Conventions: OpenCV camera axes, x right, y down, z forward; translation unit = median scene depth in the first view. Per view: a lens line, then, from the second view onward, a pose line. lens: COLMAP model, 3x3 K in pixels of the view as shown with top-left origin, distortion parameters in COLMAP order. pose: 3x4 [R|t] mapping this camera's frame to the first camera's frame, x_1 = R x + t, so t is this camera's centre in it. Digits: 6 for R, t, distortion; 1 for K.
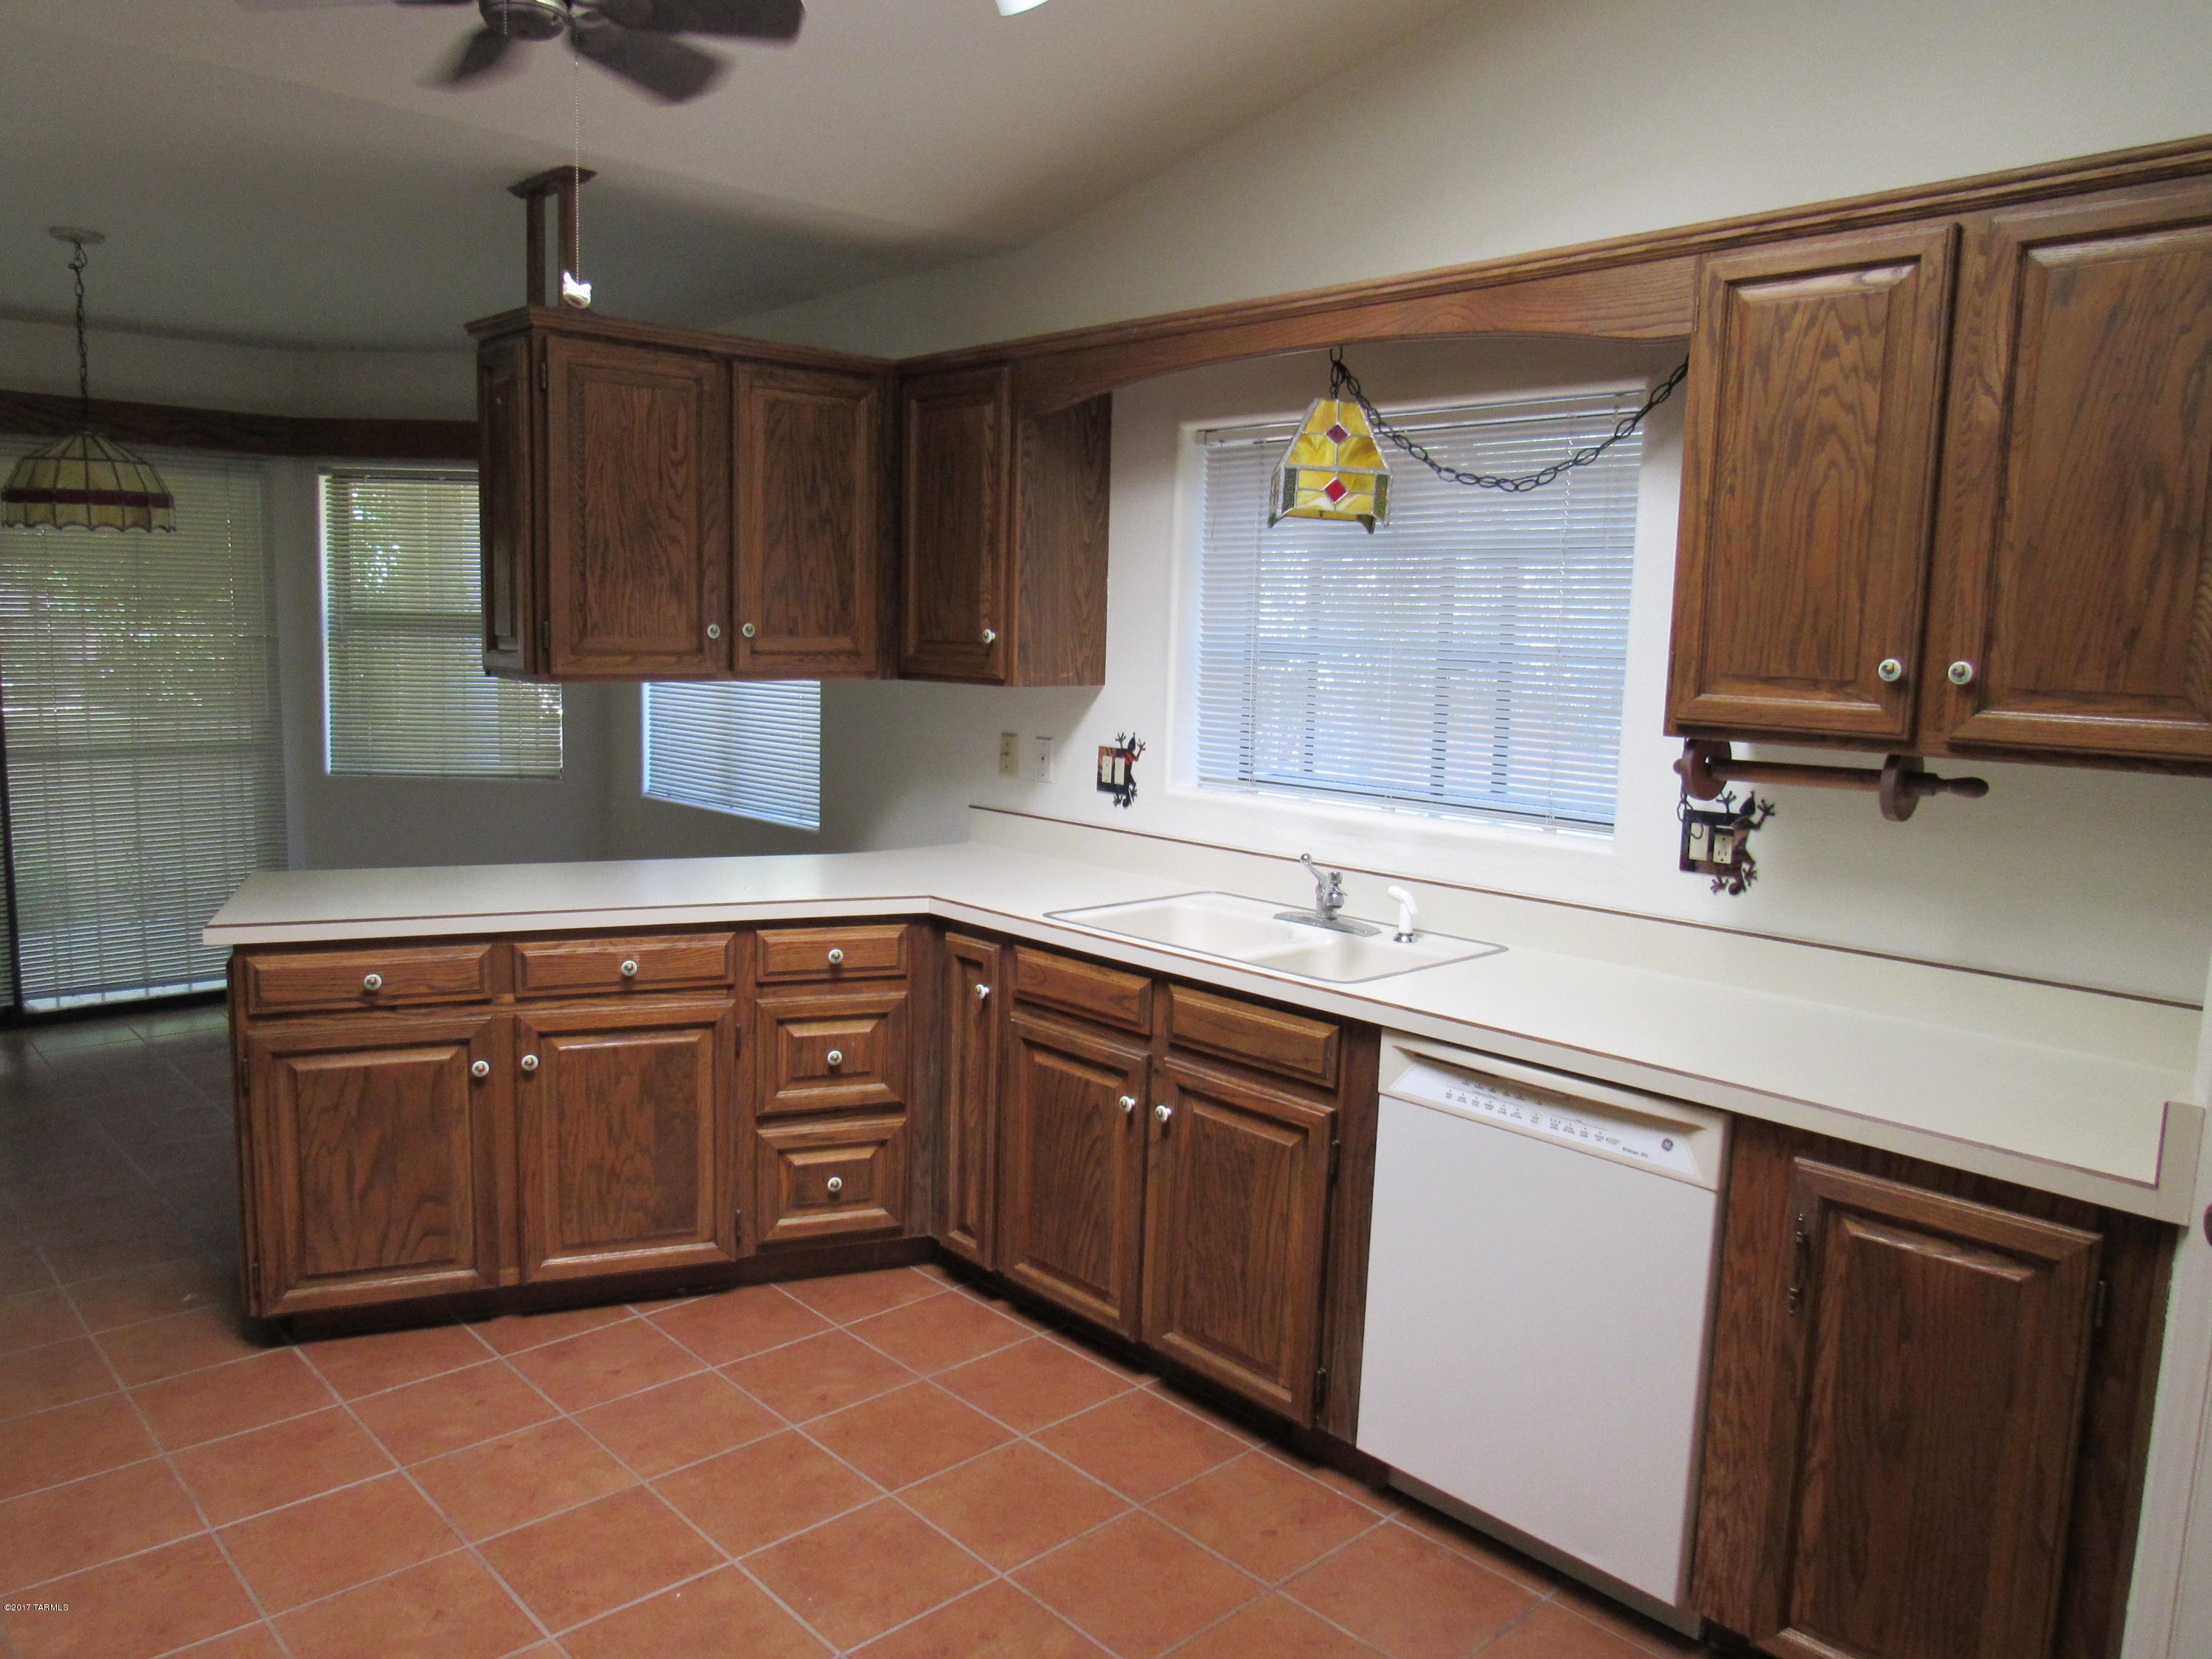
lens RADIAL K [[1575.4, 0, 1100.3], [0, 1575.4, 834.7], [0, 0, 1]] dist [-0.030727, 0.001519]
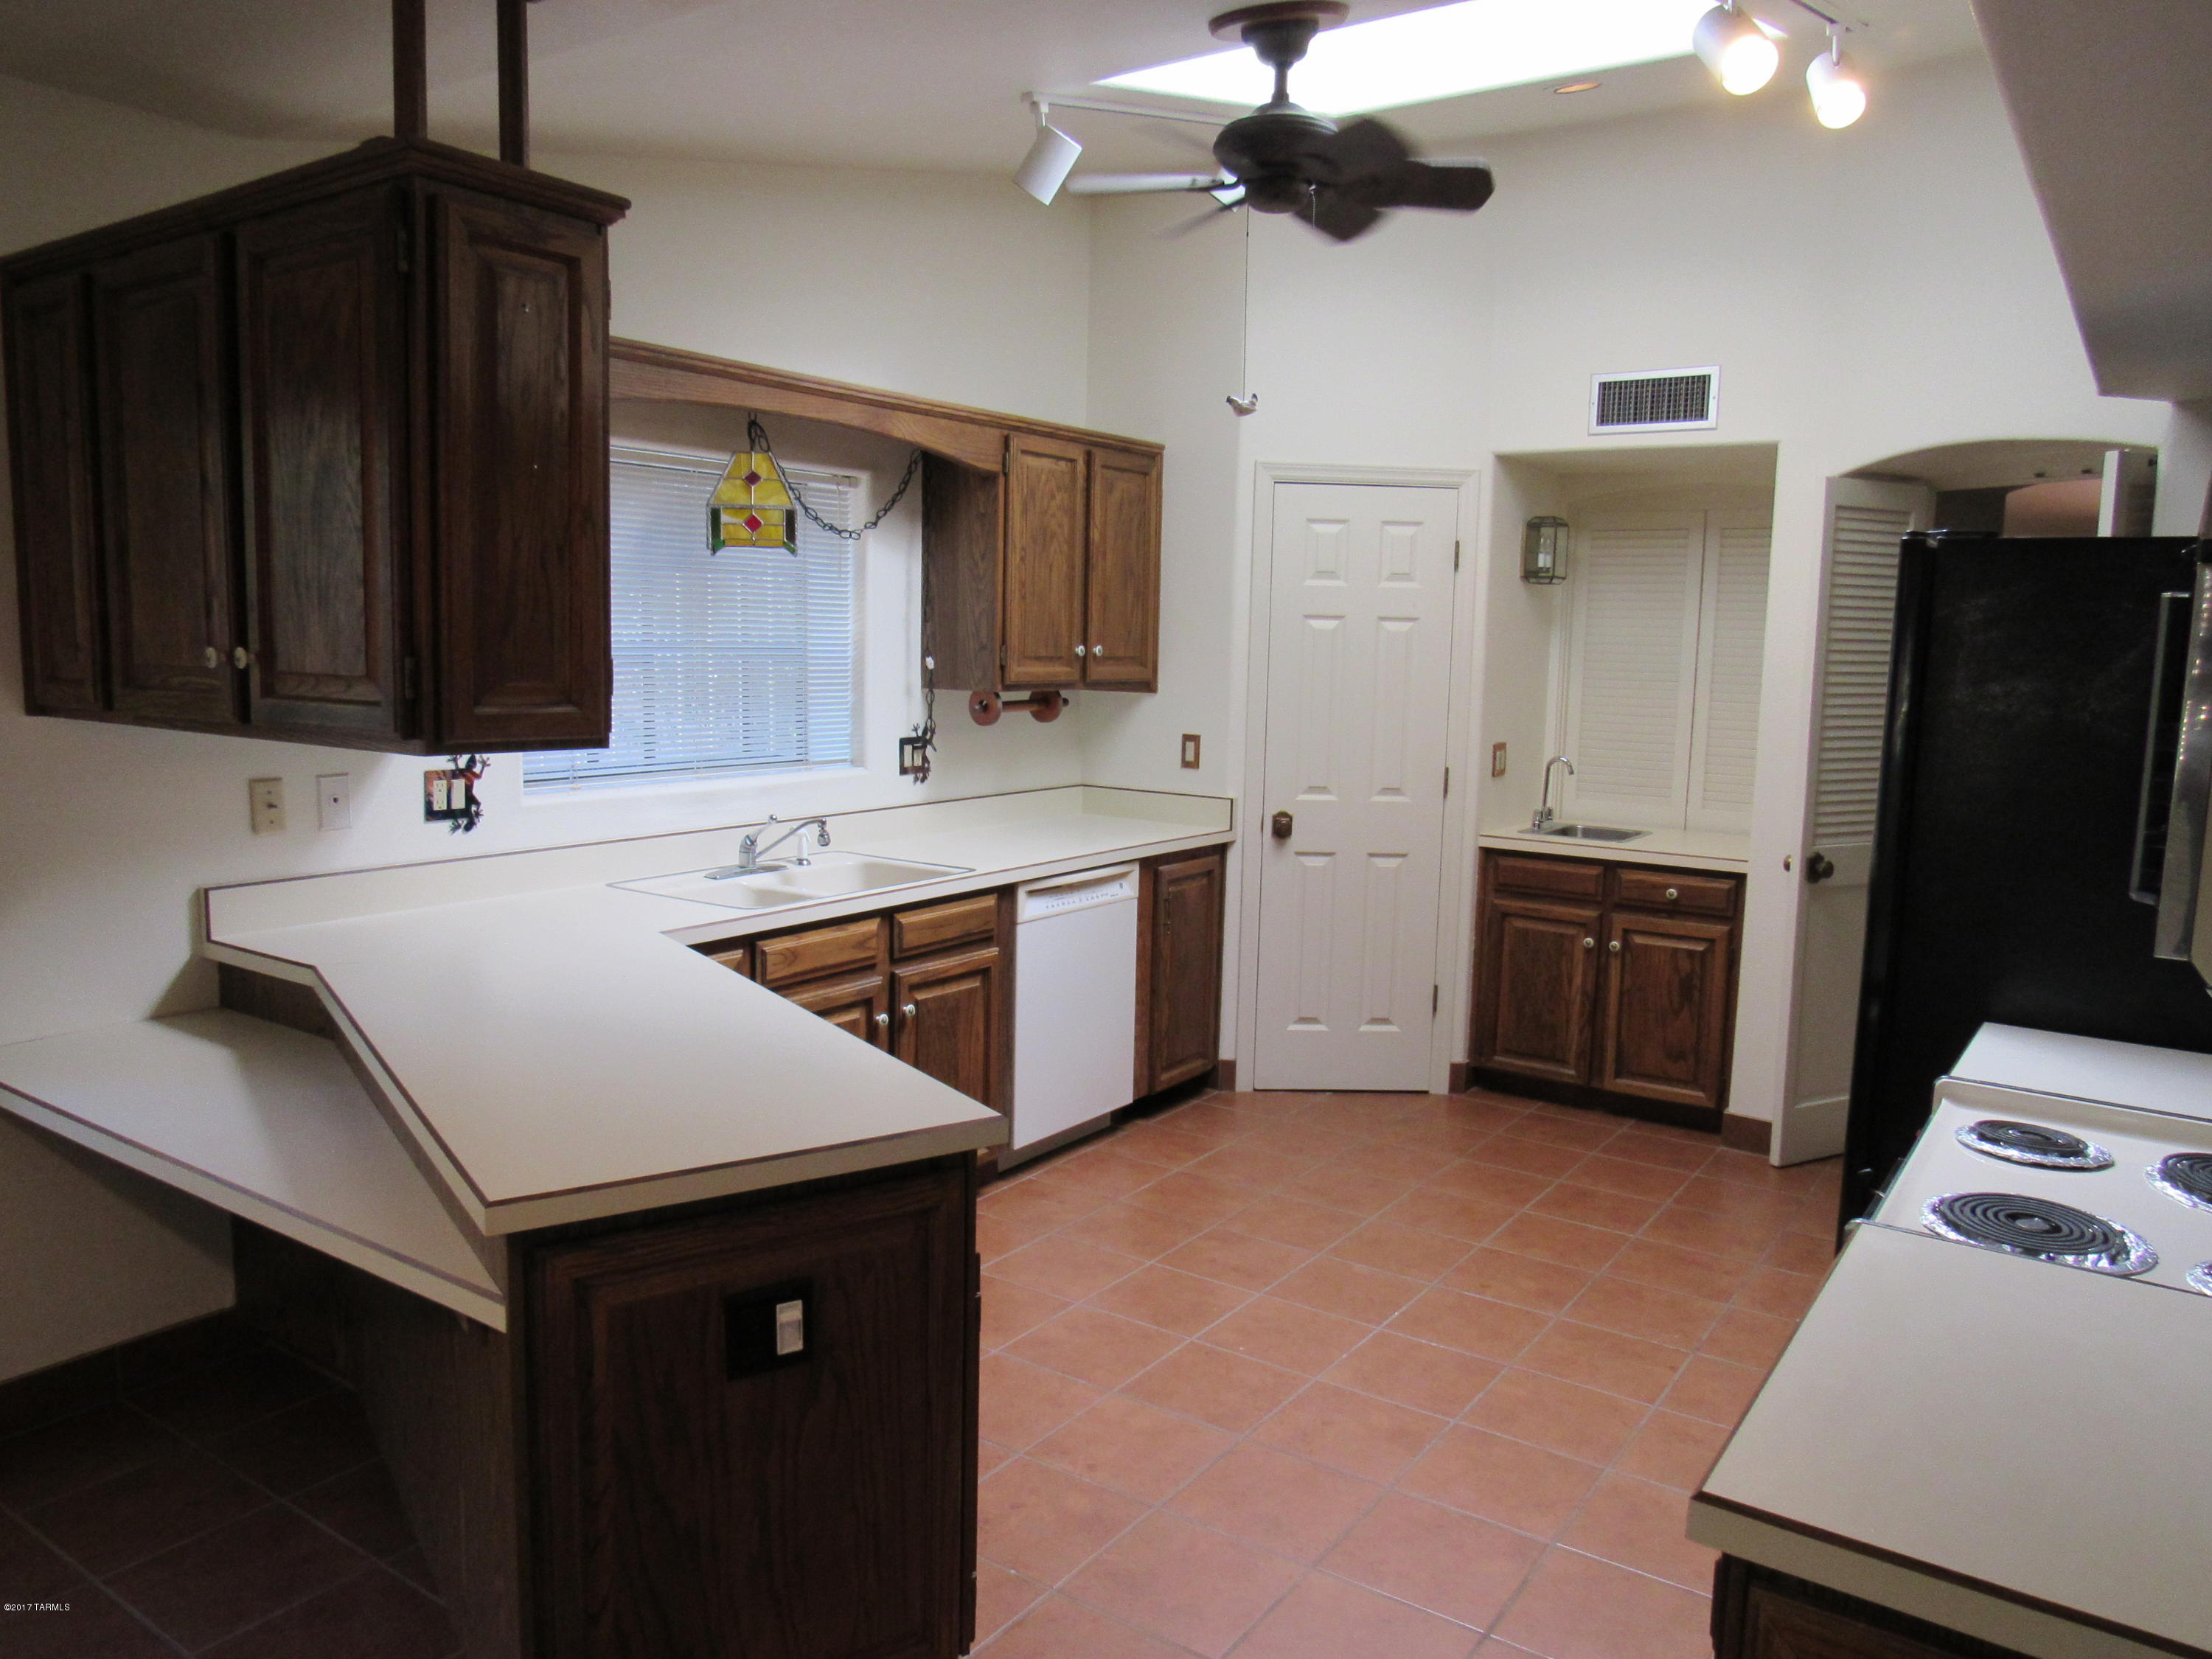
lens RADIAL K [[1575.4, 0, 1100.3], [0, 1575.4, 834.7], [0, 0, 1]] dist [-0.030727, 0.001519]
pose [[-0.205100, -0.161148, 0.965383, -1.272912], [0.100442, 0.977679, 0.184540, -0.198844], [-0.973573, 0.134814, -0.184336, 1.094384]]
